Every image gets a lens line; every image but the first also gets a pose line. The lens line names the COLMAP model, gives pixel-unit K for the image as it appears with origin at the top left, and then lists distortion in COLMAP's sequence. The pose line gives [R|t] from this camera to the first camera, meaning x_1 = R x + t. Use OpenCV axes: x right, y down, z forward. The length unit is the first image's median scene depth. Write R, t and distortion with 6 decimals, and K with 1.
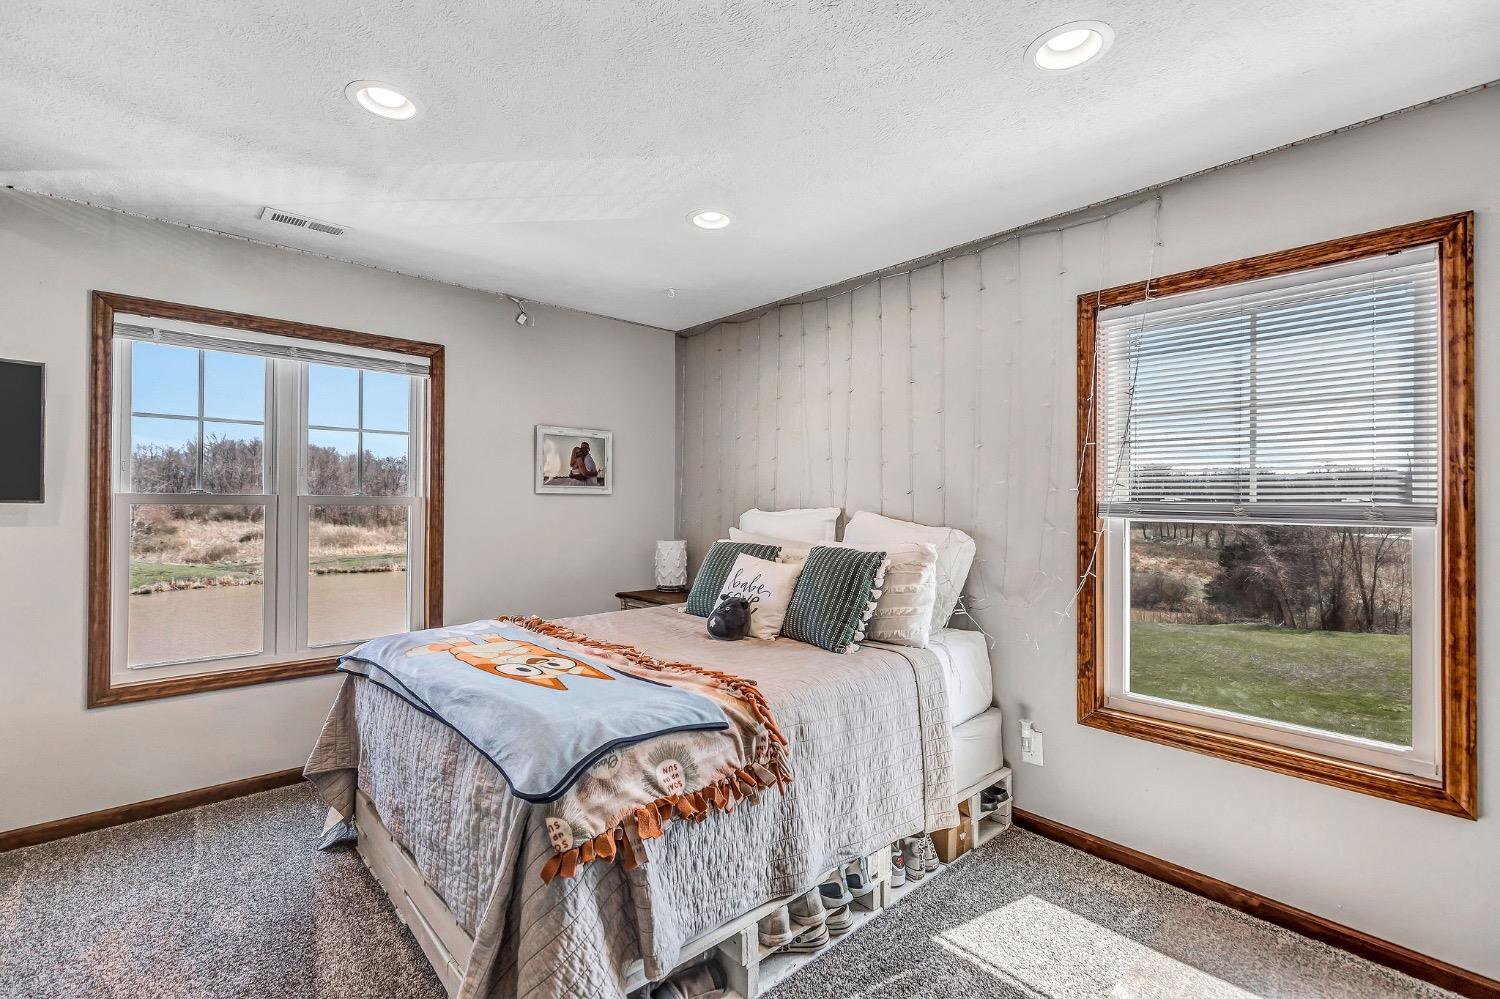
lens RADIAL K [[672.5, 0, 746.4], [0, 672.5, 496.7], [0, 0, 1]] dist [0.003004, -0.000293]
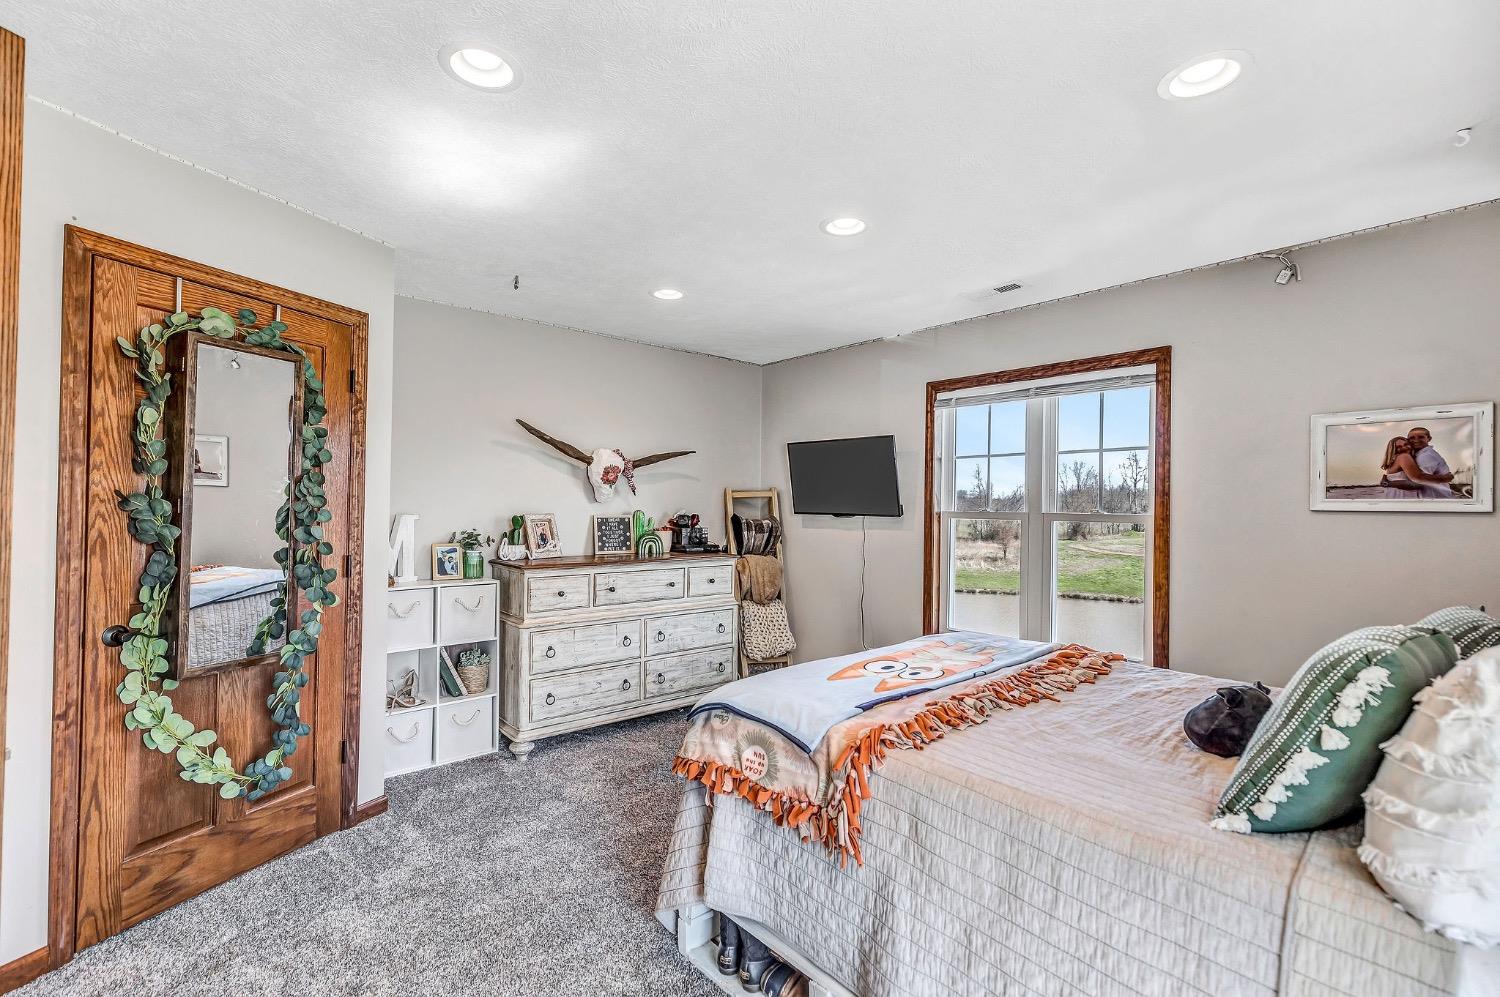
lens RADIAL K [[674.0, 0, 741.0], [0, 674.0, 499.2], [0, 0, 1]] dist [0.006592, -0.000761]
pose [[-0.023941, -0.020322, -0.999507, 0.613839], [-0.005059, 0.999783, -0.020206, 0.000916], [0.999701, 0.004573, -0.024039, 0.601403]]
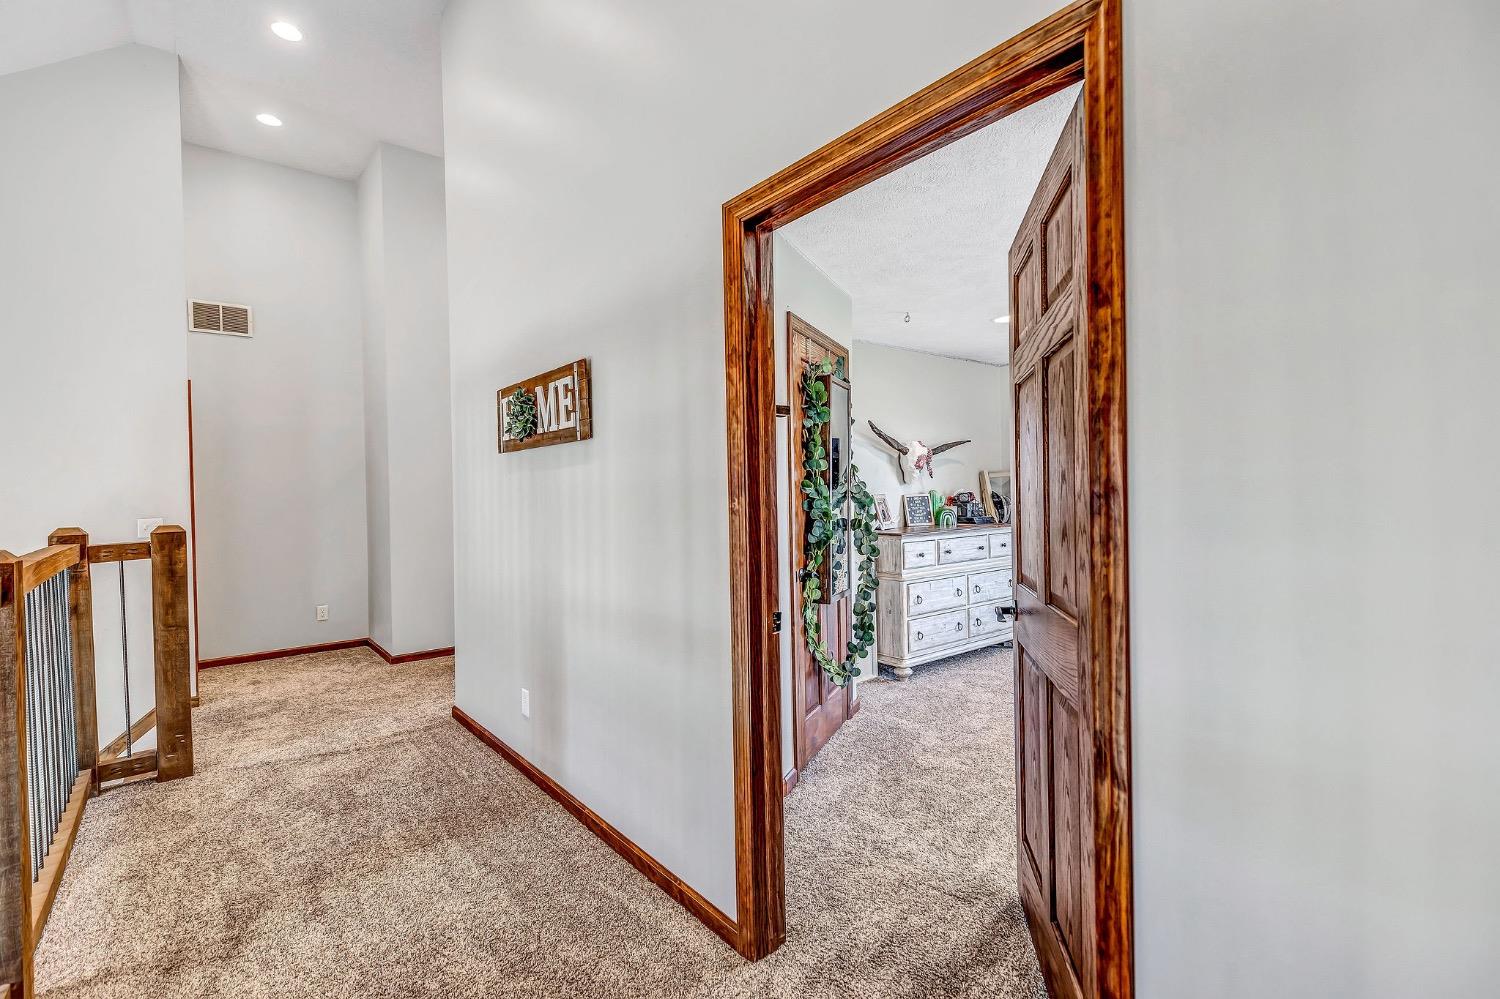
lens RADIAL K [[674.0, 0, 741.0], [0, 674.0, 500.2], [0, 0, 1]] dist [0.006592, -0.000761]
pose [[-0.059537, 0.004289, -0.998217, 1.045707], [0.023859, 0.999711, 0.002873, 0.006843], [0.997941, -0.023646, -0.059622, -0.163358]]
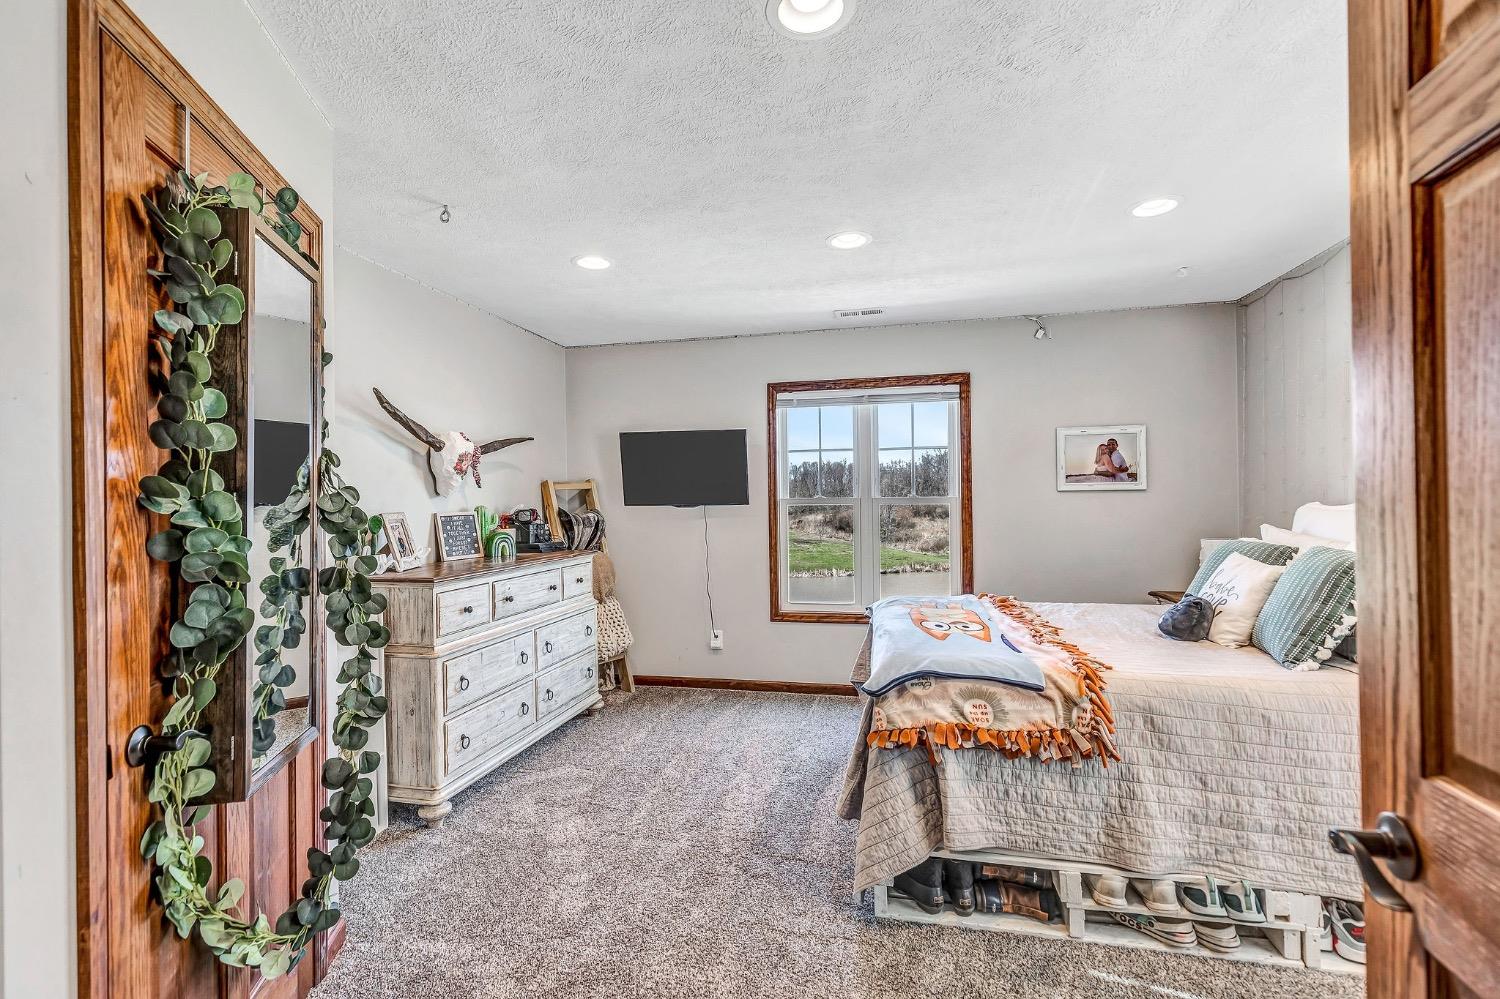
lens RADIAL K [[674.0, 0, 741.0], [0, 674.0, 500.2], [0, 0, 1]] dist [0.006592, -0.000761]
pose [[0.574291, -0.017325, -0.818468, 0.415048], [0.023888, 0.999705, -0.004400, 0.003187], [0.818302, -0.017024, 0.574536, -0.064699]]
